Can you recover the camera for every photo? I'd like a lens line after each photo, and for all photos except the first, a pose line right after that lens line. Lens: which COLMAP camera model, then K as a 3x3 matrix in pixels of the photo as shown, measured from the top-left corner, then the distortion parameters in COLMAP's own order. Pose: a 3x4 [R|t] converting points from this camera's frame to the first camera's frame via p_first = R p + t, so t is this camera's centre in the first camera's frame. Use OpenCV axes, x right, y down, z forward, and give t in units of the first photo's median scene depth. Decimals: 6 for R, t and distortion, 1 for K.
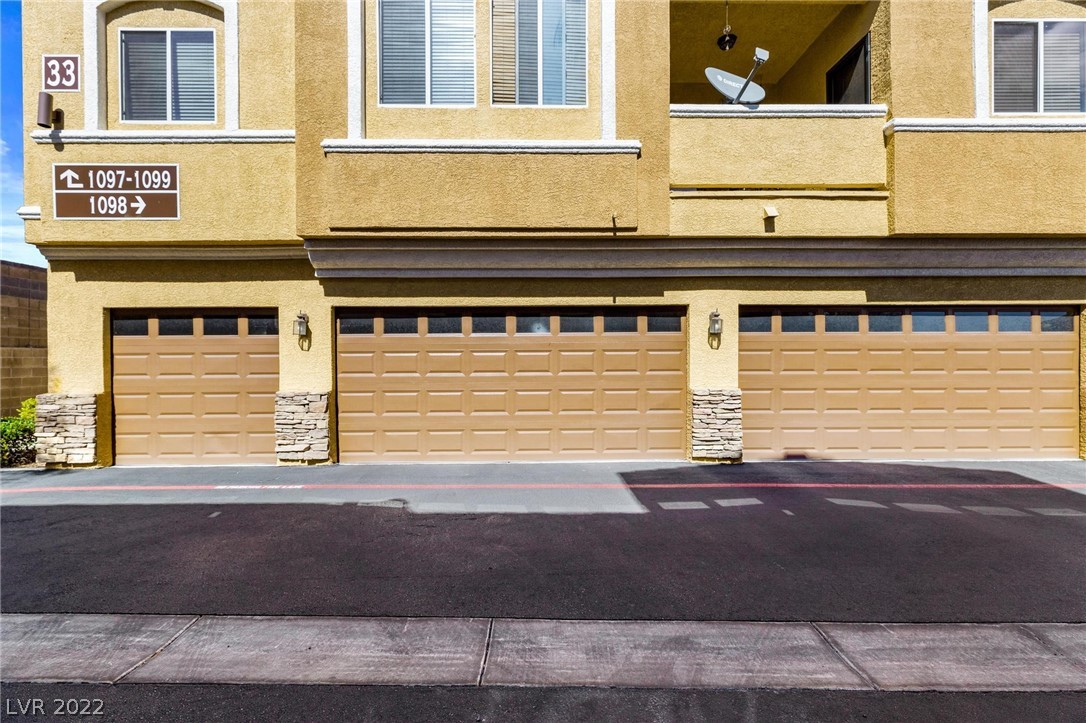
lens RADIAL K [[501.5, 0, 543.0], [0, 501.5, 361.5], [0, 0, 1]] dist [0.001087, -0.000253]
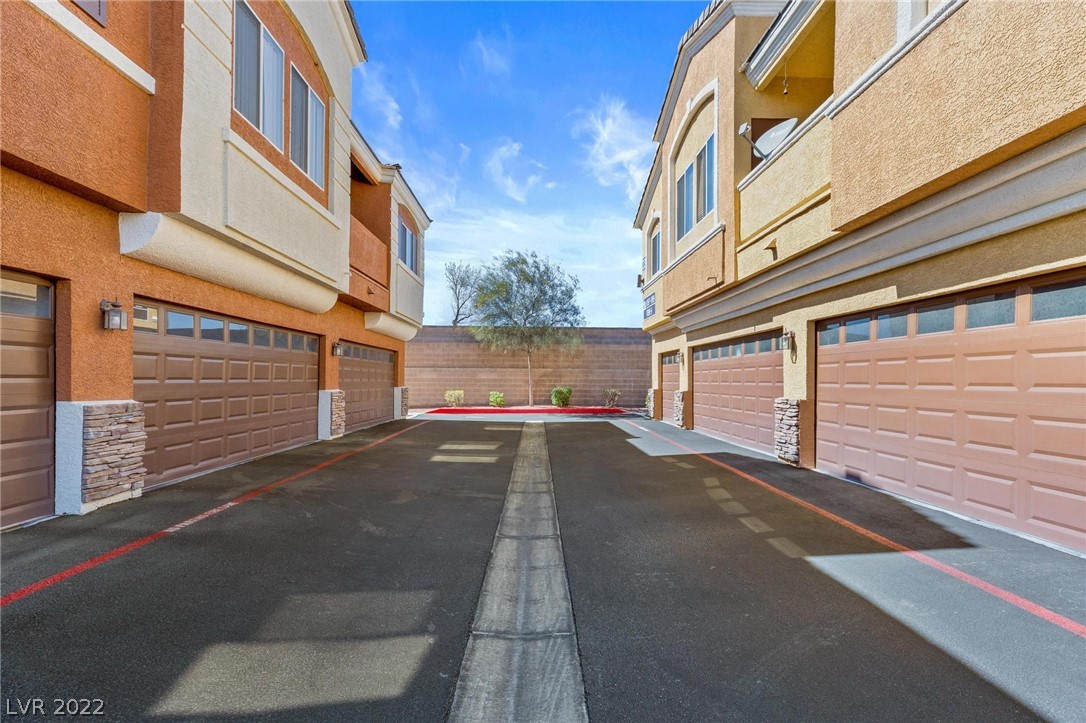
lens RADIAL K [[497.2, 0, 539.5], [0, 497.2, 377.1], [0, 0, 1]] dist [0.001498, 0.000348]
pose [[0.000980, -0.001586, -0.999998, 1.502099], [-0.006070, 0.999980, -0.001591, 0.011896], [0.999981, 0.006072, 0.000970, 0.444599]]
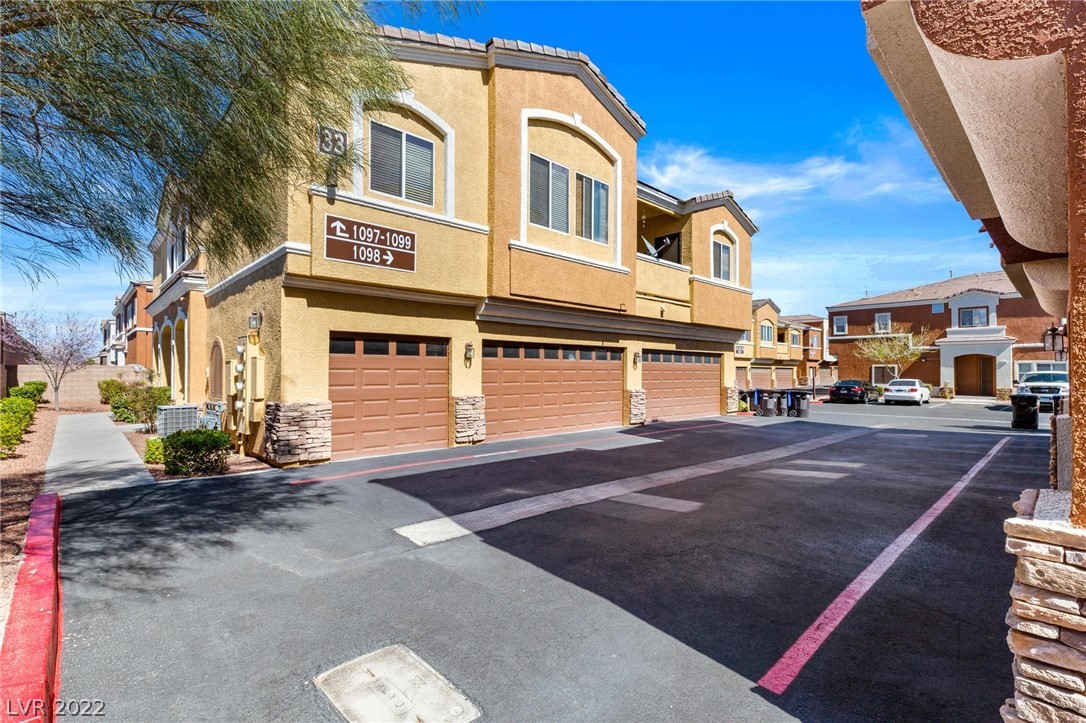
lens RADIAL K [[498.2, 0, 545.2], [0, 498.2, 367.0], [0, 0, 1]] dist [0.002577, 0.000021]
pose [[0.734130, 0.014336, 0.678858, -1.336081], [-0.004967, 0.999864, -0.015743, -0.002758], [-0.678991, 0.008185, 0.734101, -0.242303]]
